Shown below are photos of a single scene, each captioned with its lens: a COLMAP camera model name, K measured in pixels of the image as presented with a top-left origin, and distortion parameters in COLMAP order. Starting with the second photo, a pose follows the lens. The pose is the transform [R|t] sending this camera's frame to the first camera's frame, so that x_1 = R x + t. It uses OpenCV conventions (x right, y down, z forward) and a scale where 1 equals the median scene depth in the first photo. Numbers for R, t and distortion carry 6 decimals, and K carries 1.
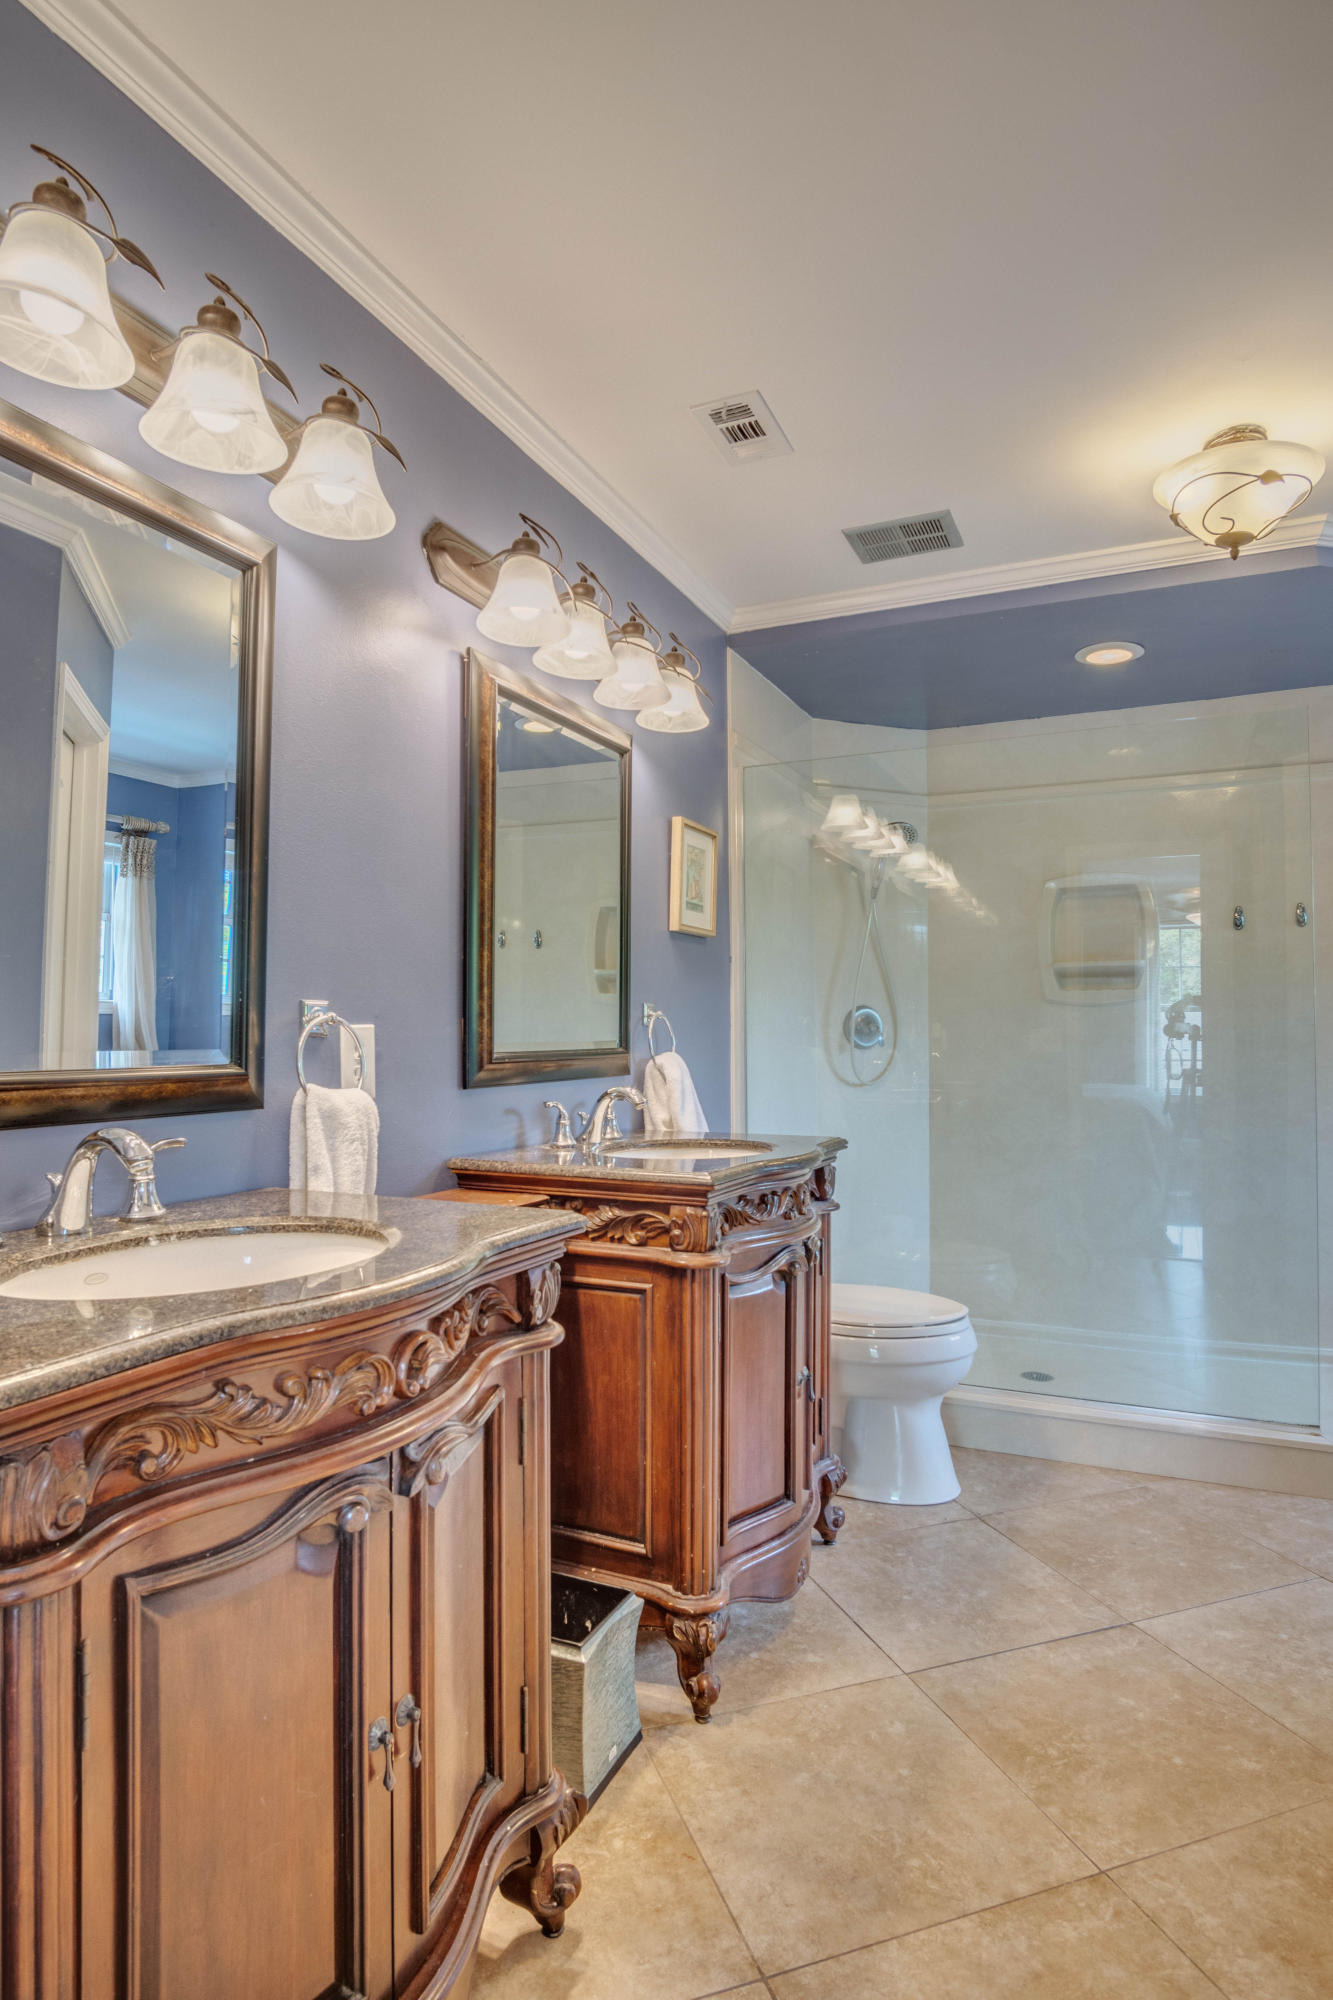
lens RADIAL K [[1094.9, 0, 647.3], [0, 1094.9, 1013.1], [0, 0, 1]] dist [-0.034828, 0.011767]
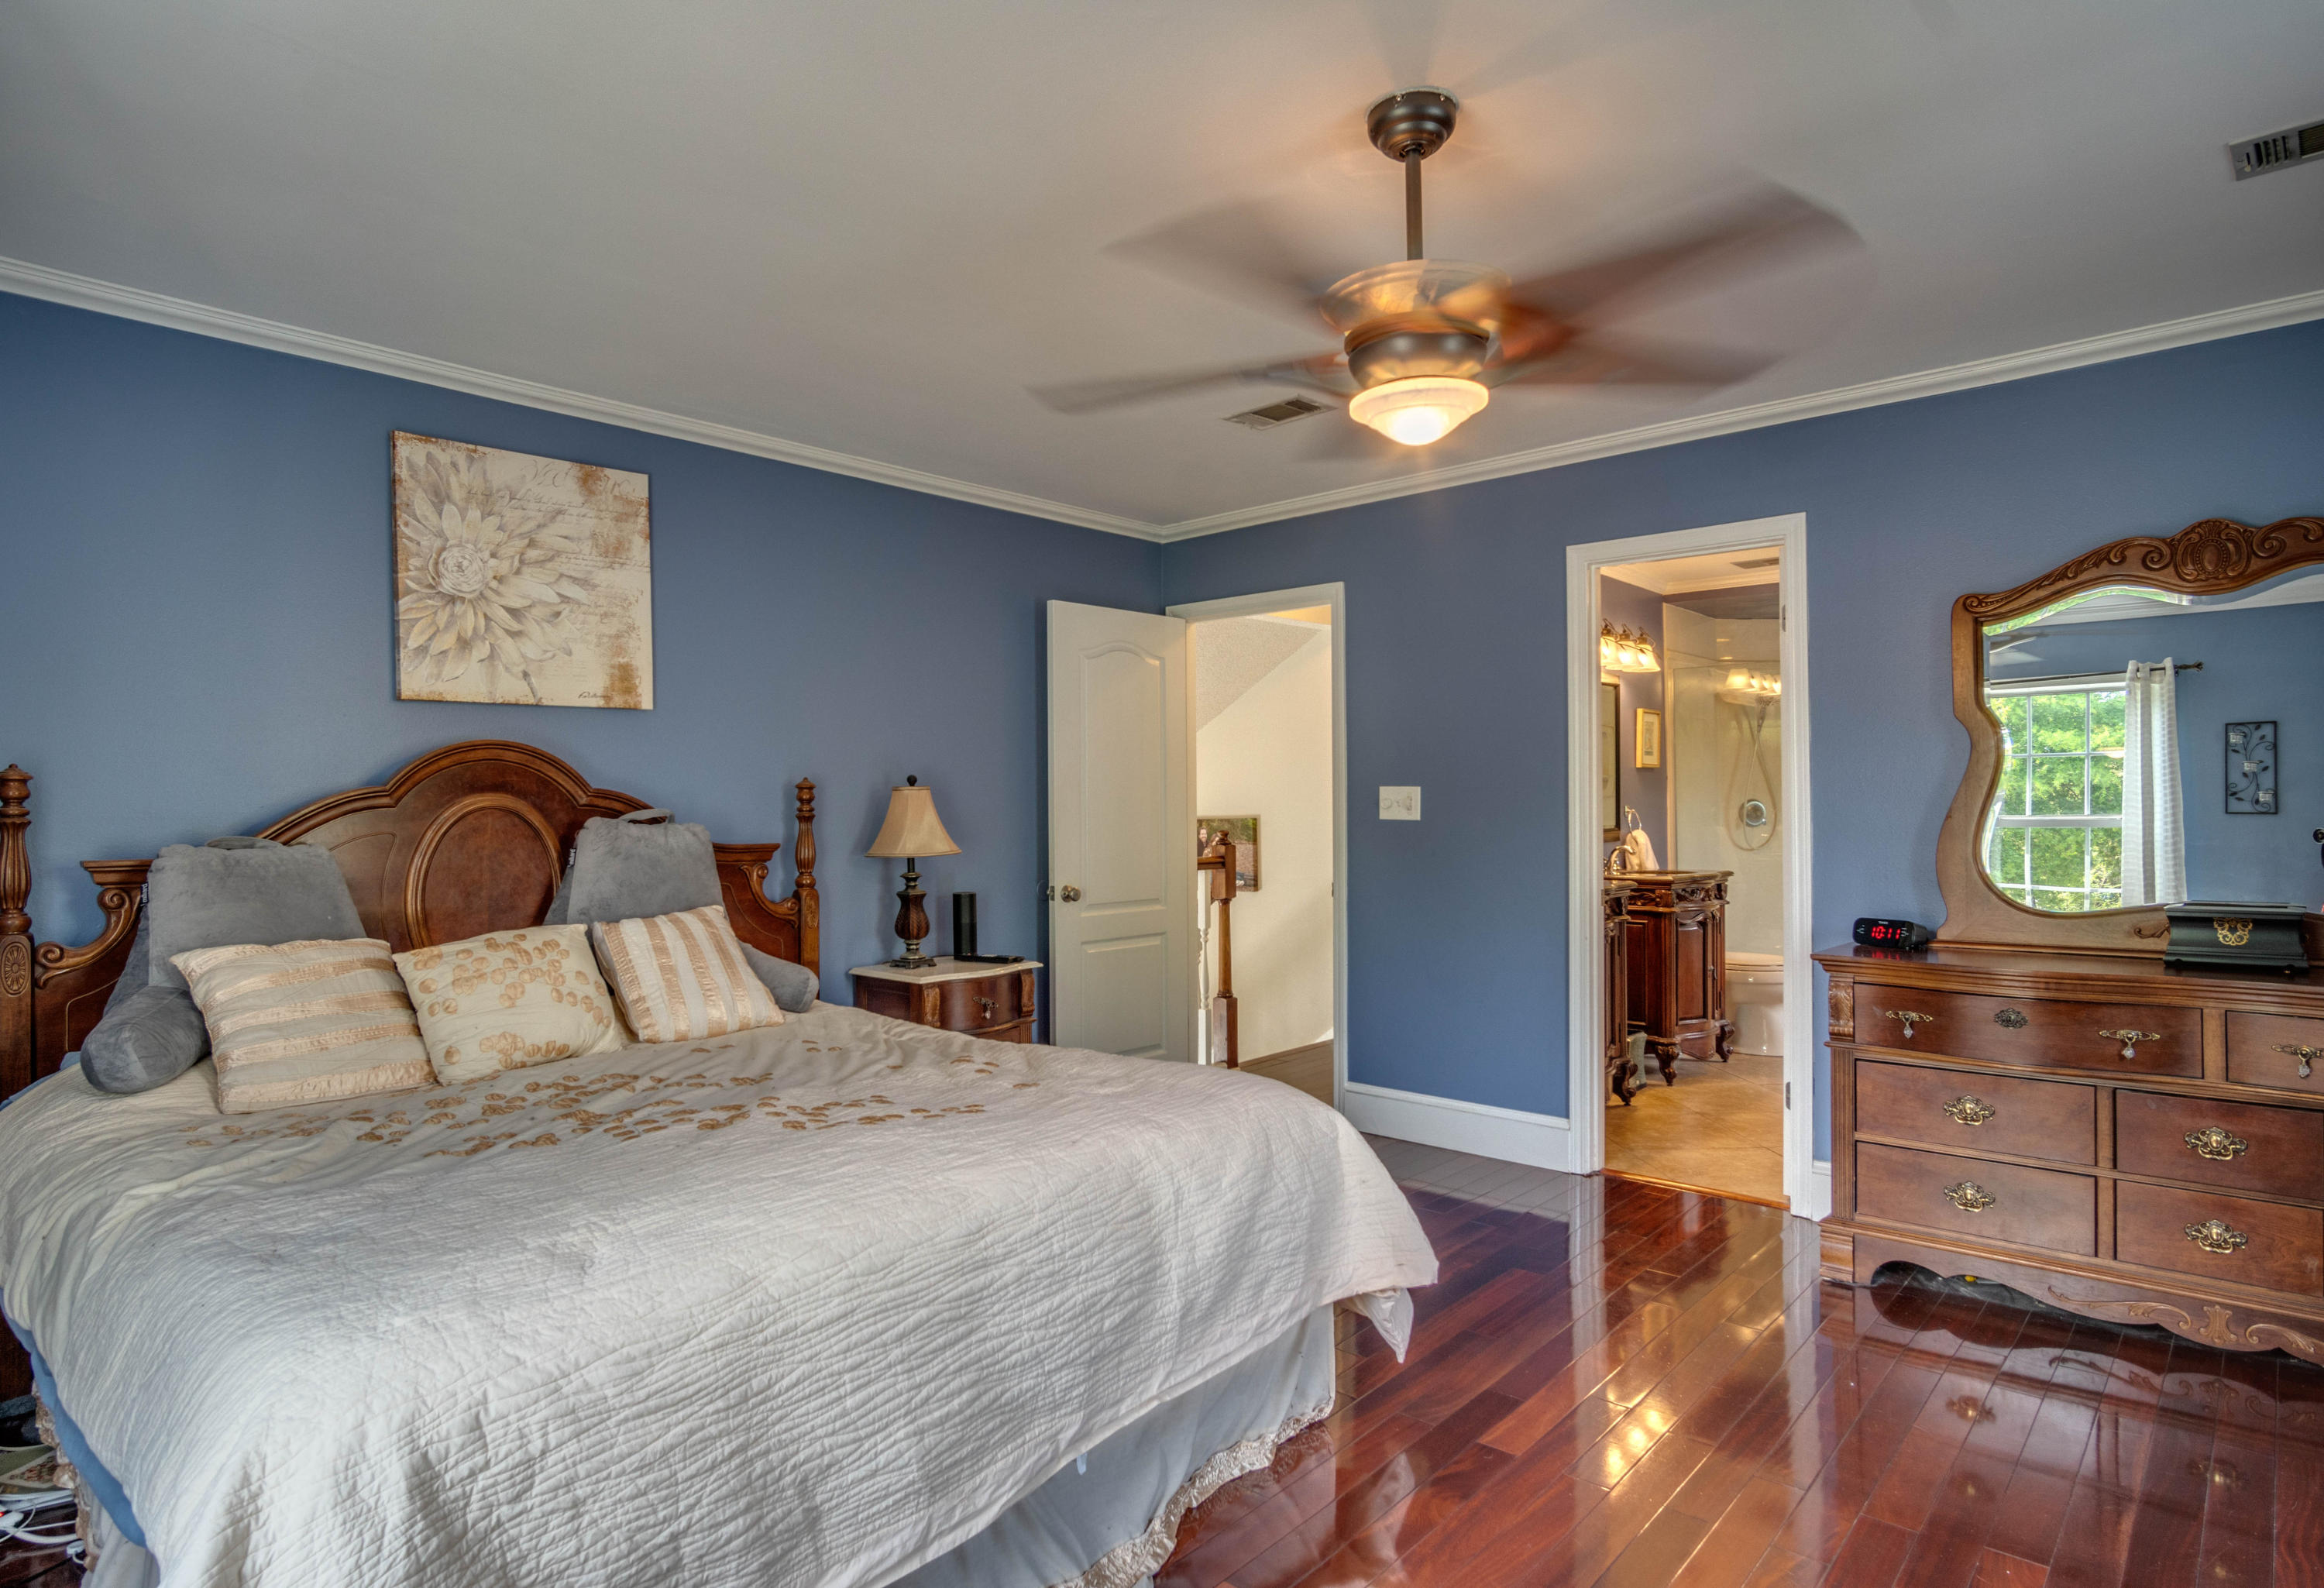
lens RADIAL K [[1254.4, 0, 1152.6], [0, 1254.4, 794.2], [0, 0, 1]] dist [-0.001726, -0.000067]
pose [[0.961078, -0.006110, -0.276209, -0.267062], [0.010092, 0.999865, 0.012997, -0.091927], [0.276092, -0.015279, 0.961010, -1.936716]]
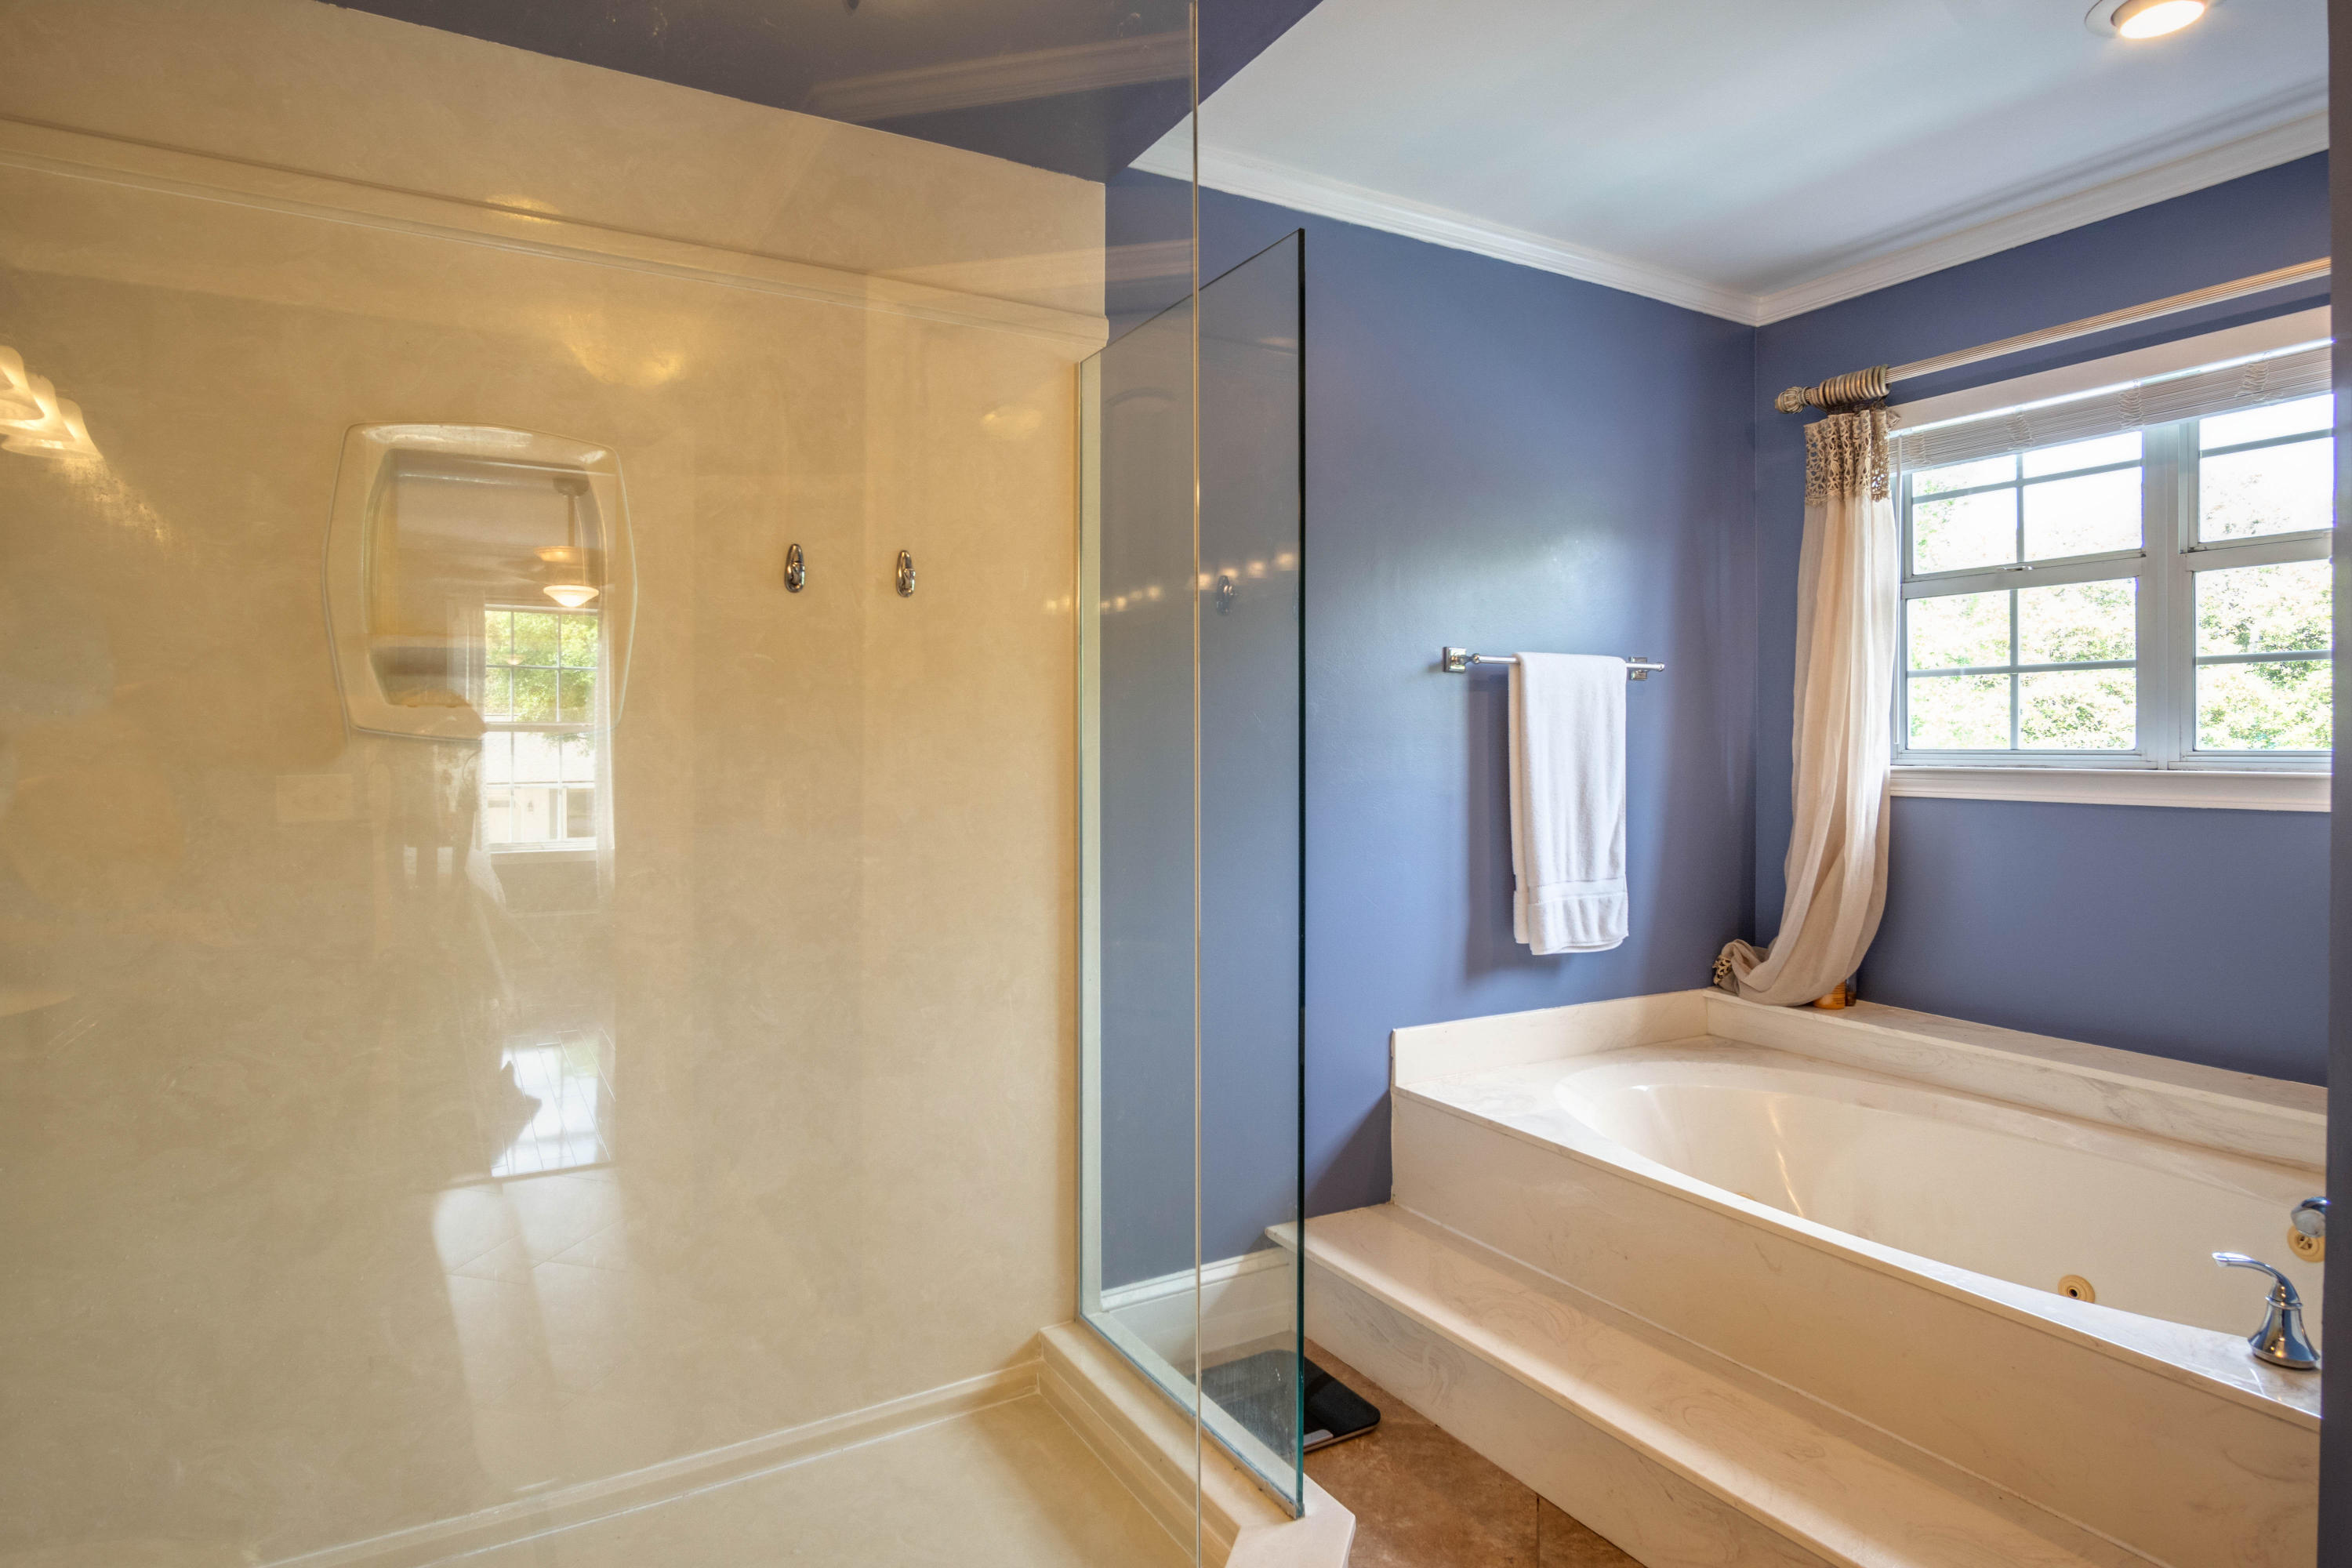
lens RADIAL K [[1287.6, 0, 1206.8], [0, 1287.6, 774.2], [0, 0, 1]] dist [-0.034828, 0.011767]
pose [[0.552340, -0.010798, 0.833549, 0.296746], [-0.020017, 0.999456, 0.026212, -0.025950], [-0.833378, -0.031163, 0.551824, 0.941755]]
